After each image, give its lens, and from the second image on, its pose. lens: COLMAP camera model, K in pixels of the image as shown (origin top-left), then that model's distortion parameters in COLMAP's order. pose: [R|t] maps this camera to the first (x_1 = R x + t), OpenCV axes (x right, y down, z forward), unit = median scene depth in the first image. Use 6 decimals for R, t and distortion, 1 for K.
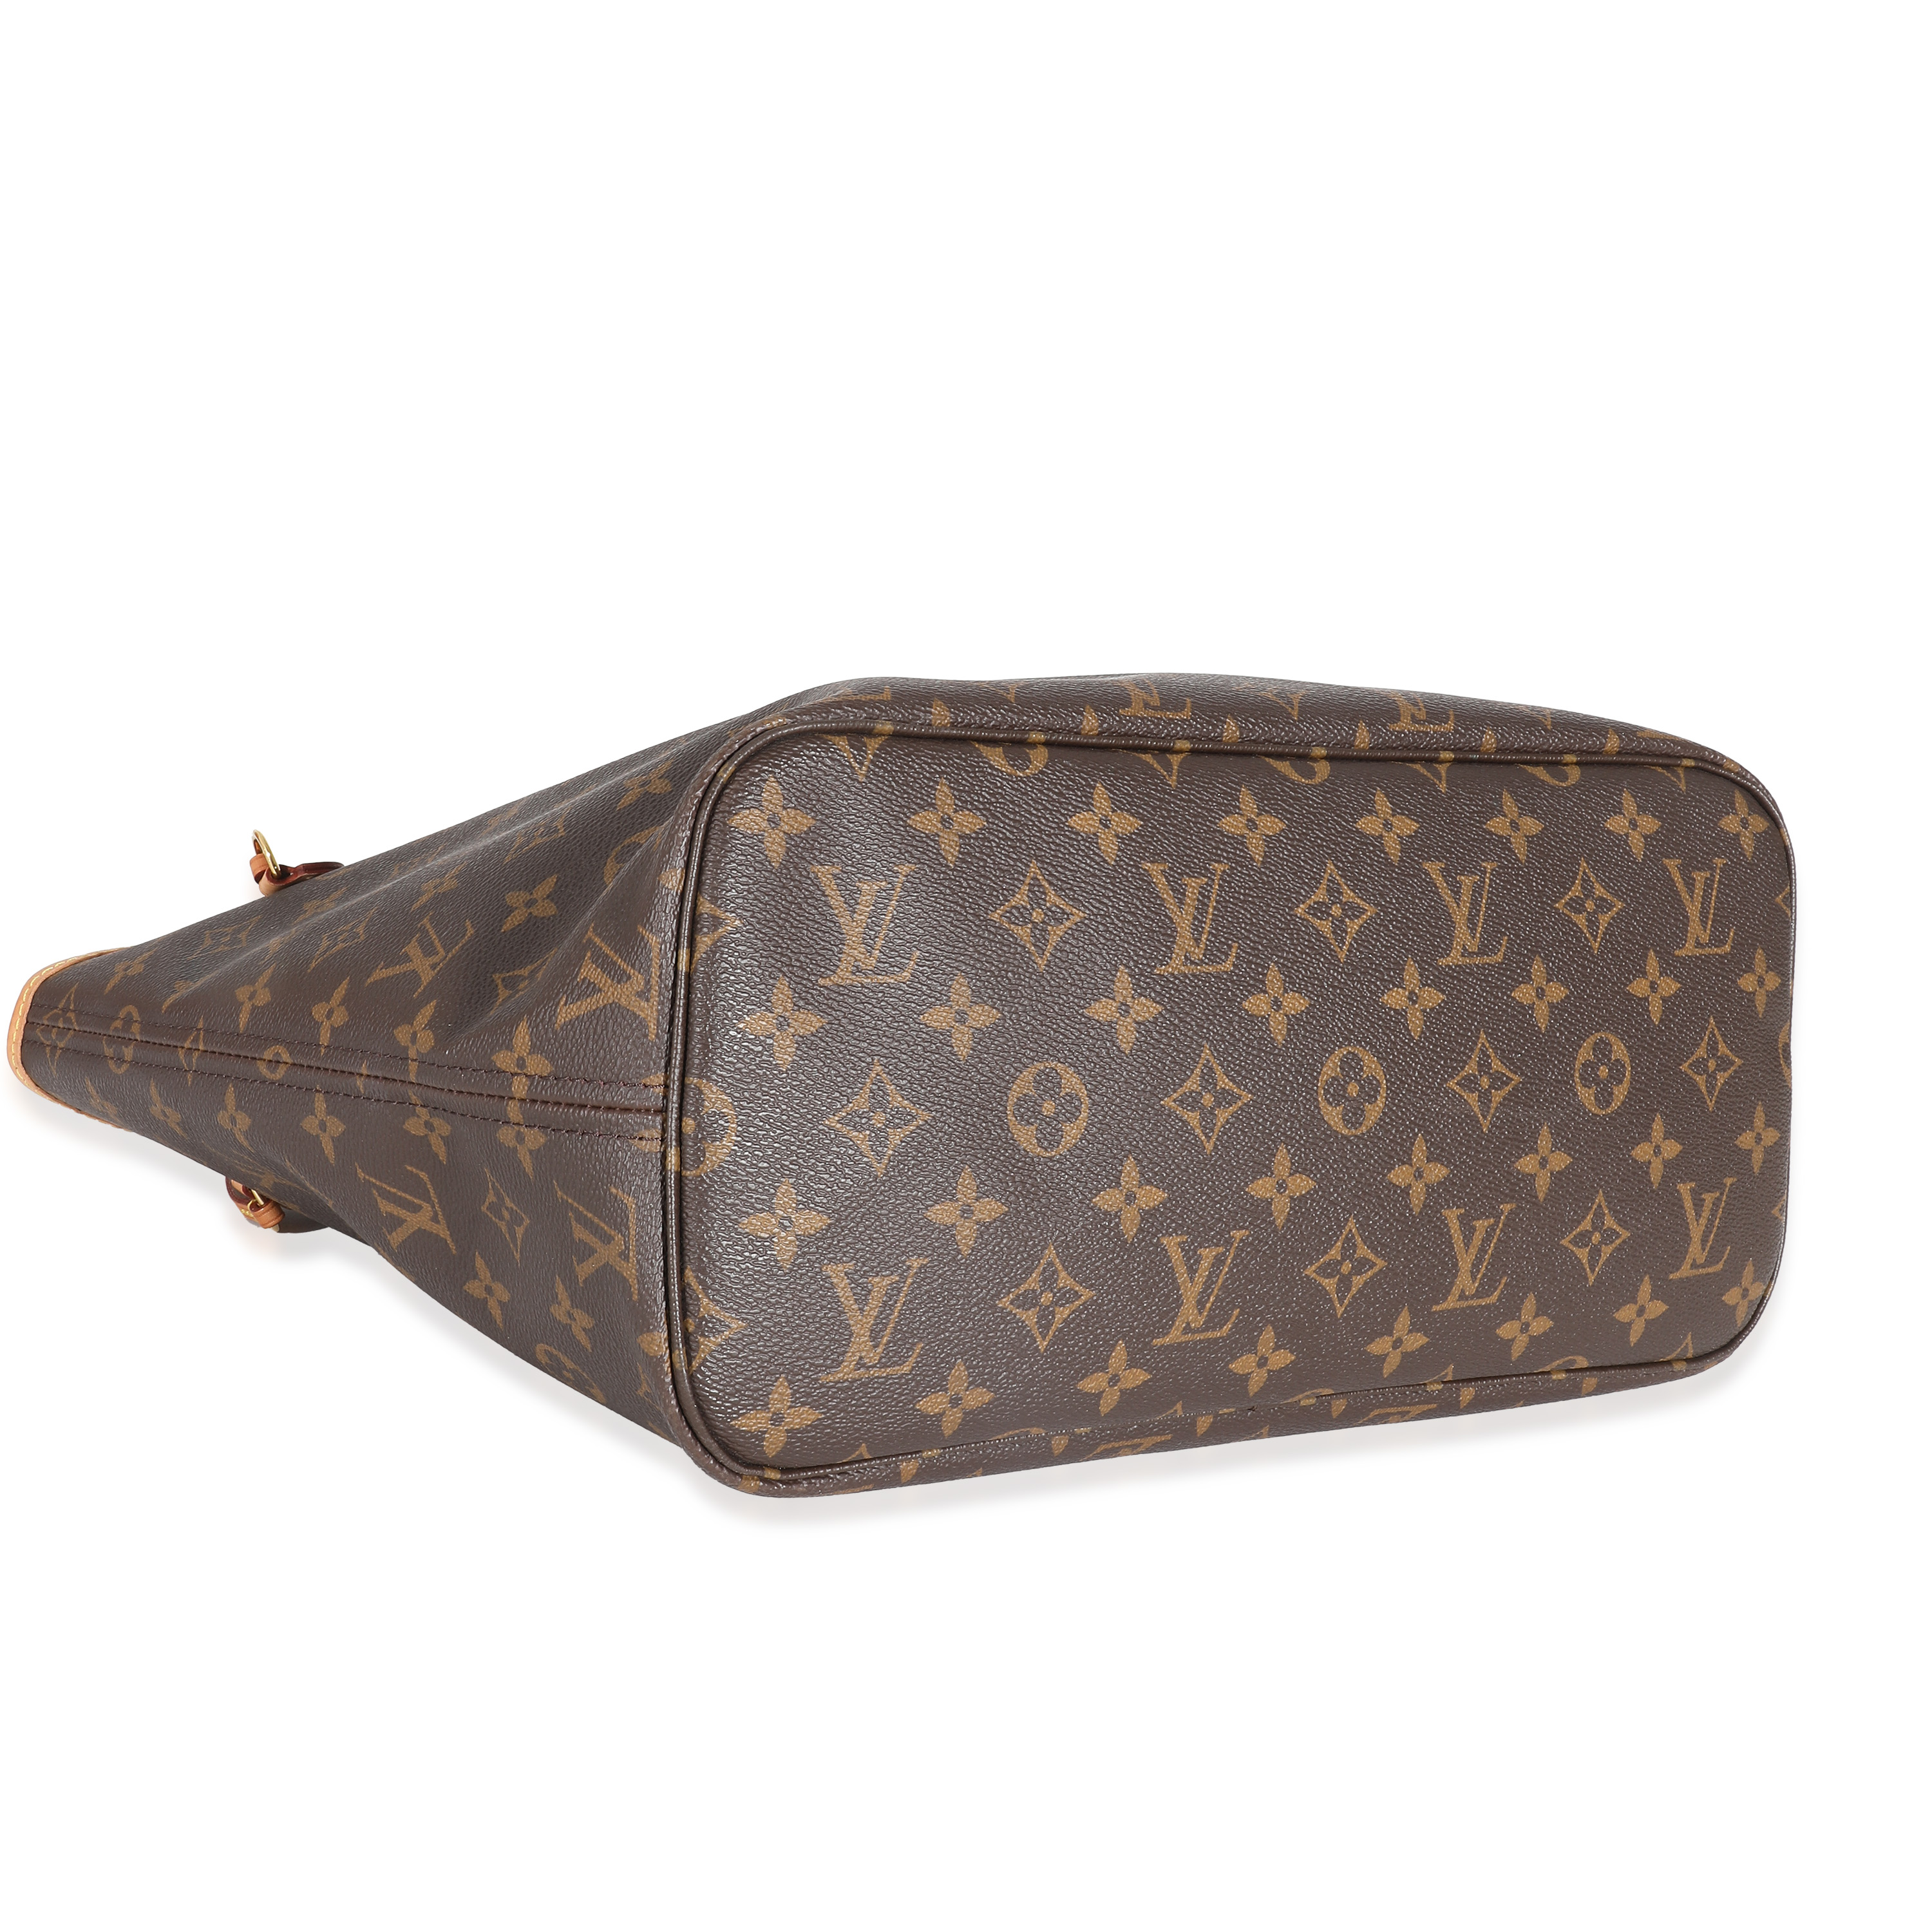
lens RADIAL K [[2994.5, 0, 964.5], [0, 2994.5, 951.9], [0, 0, 1]] dist [-0.299830, 0.000000]
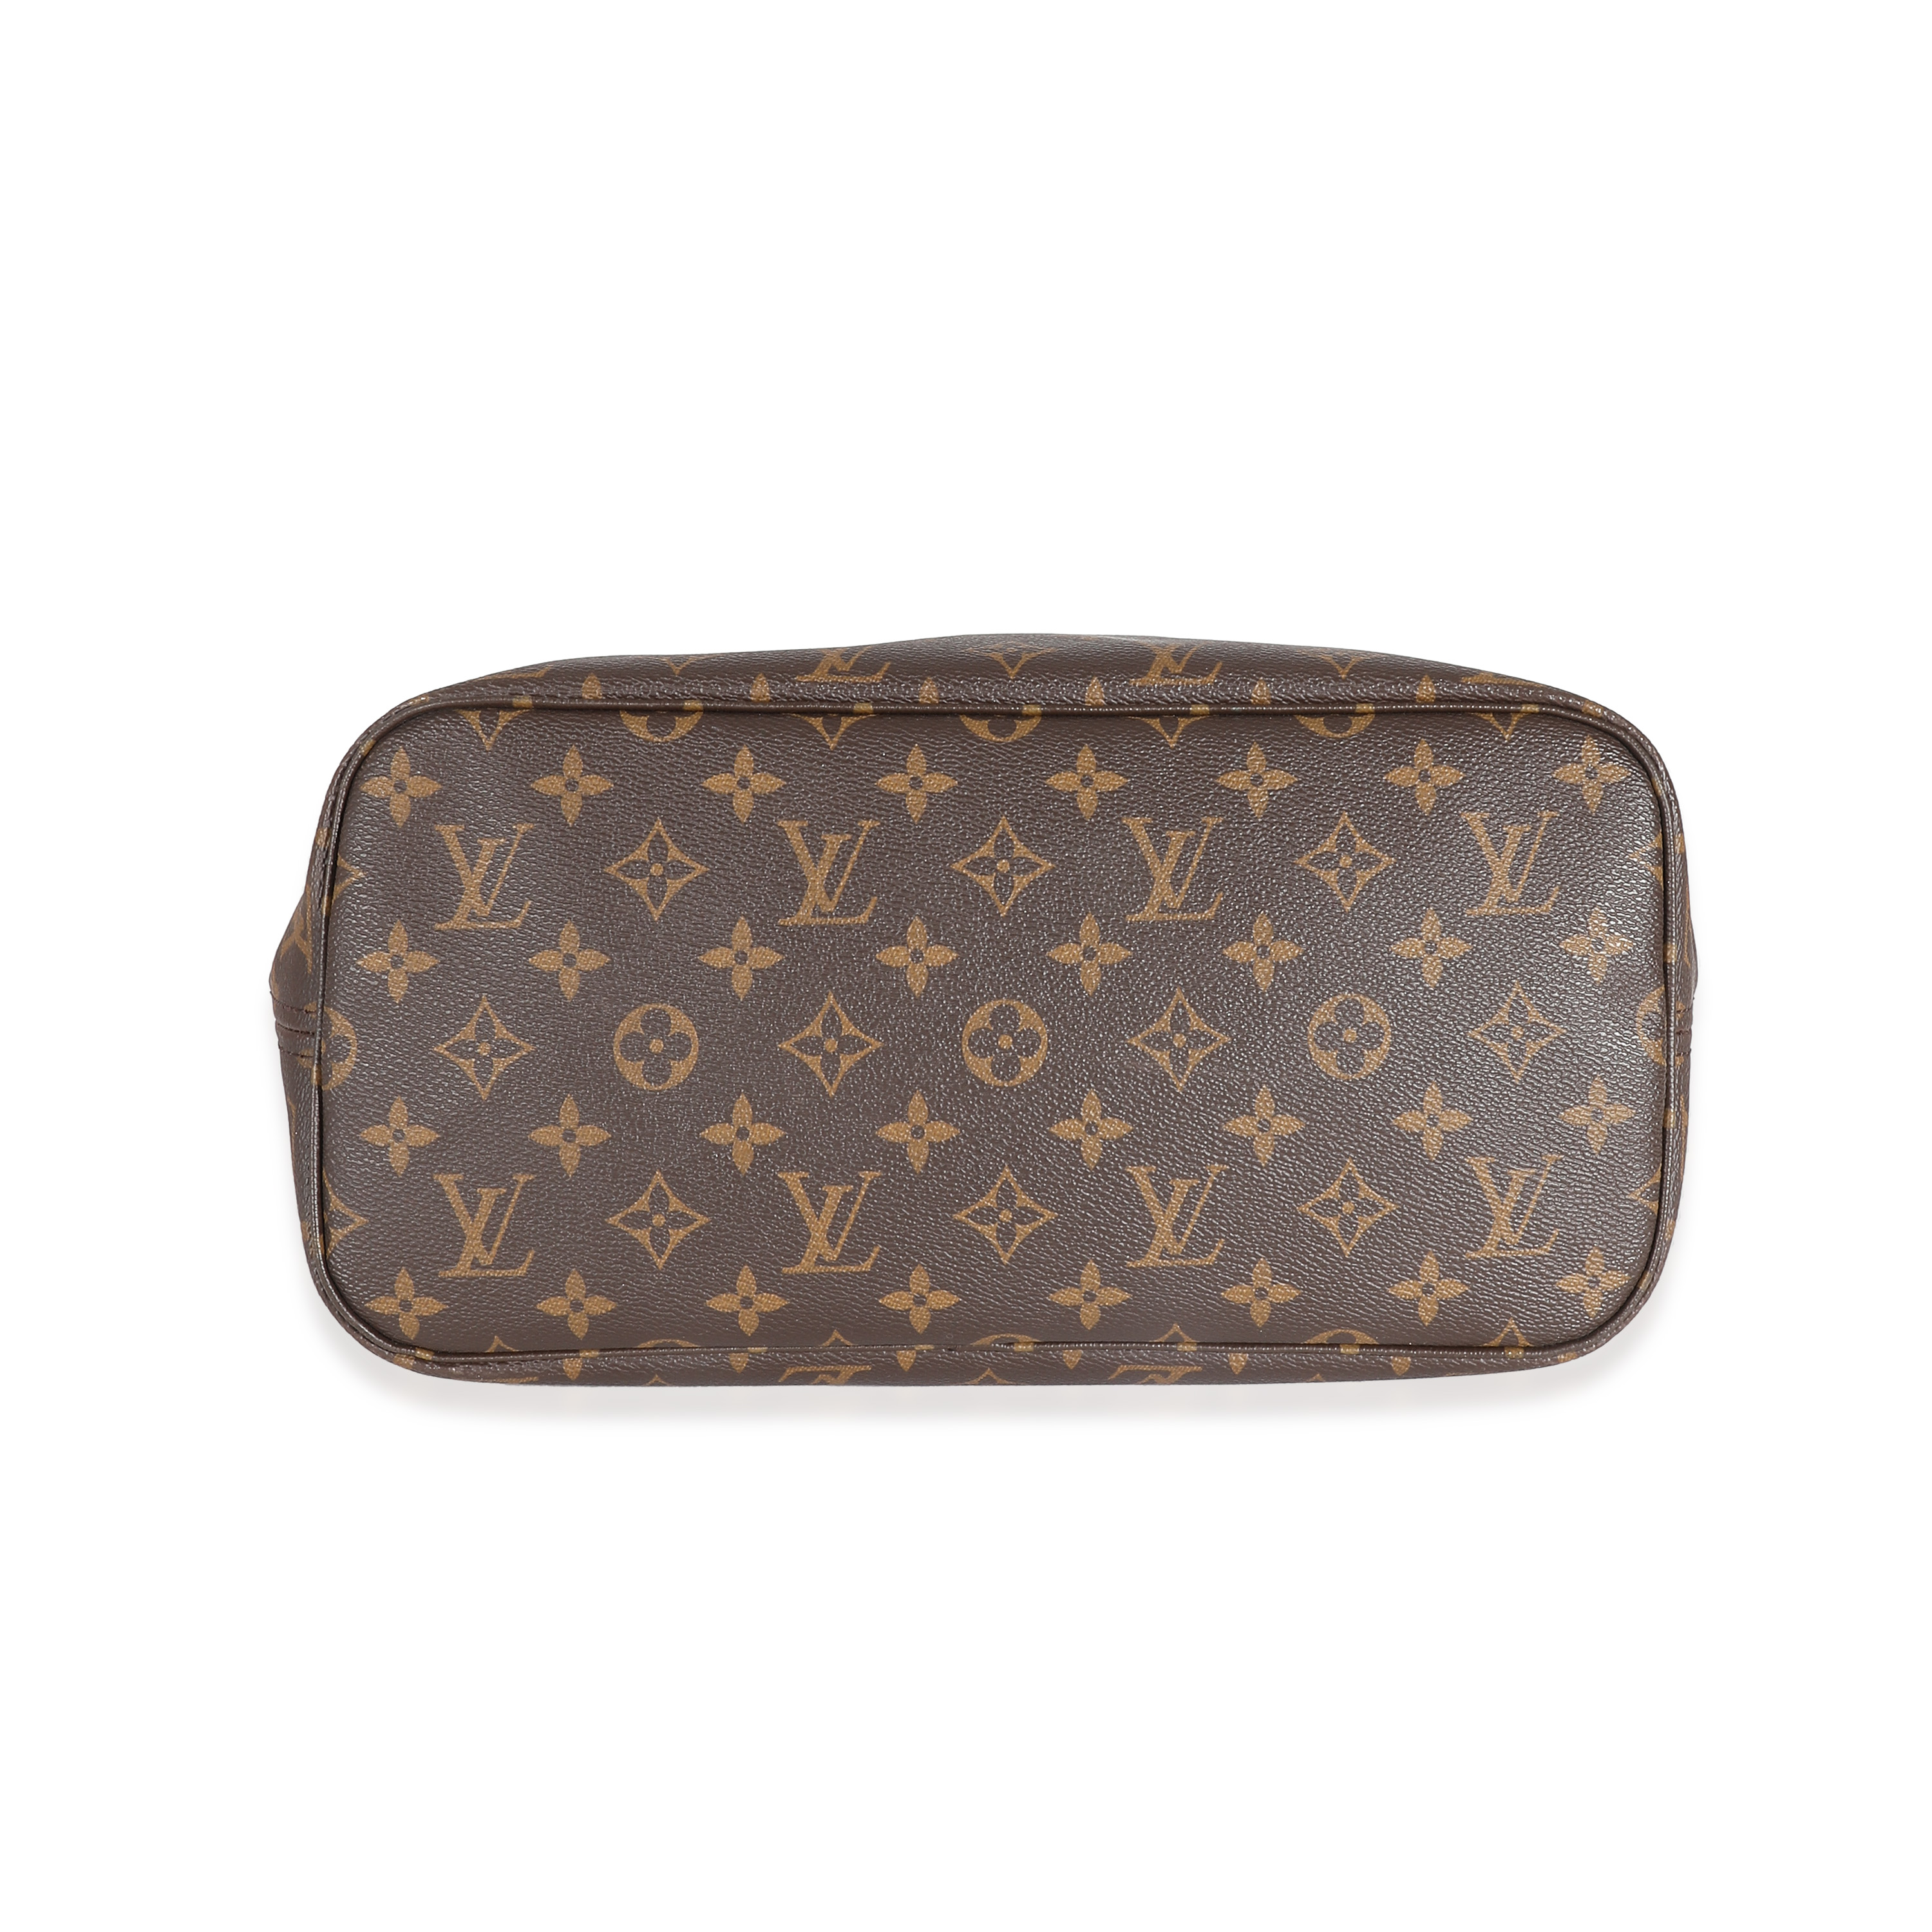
lens RADIAL K [[2235.7, 0, 983.4], [0, 2235.7, 875.6], [0, 0, 1]] dist [-0.079106, 0.000000]
pose [[0.860062, 0.009002, -0.510110, 0.532021], [-0.009766, 0.999952, 0.001181, -0.011658], [0.510096, 0.003966, 0.860108, 0.351954]]
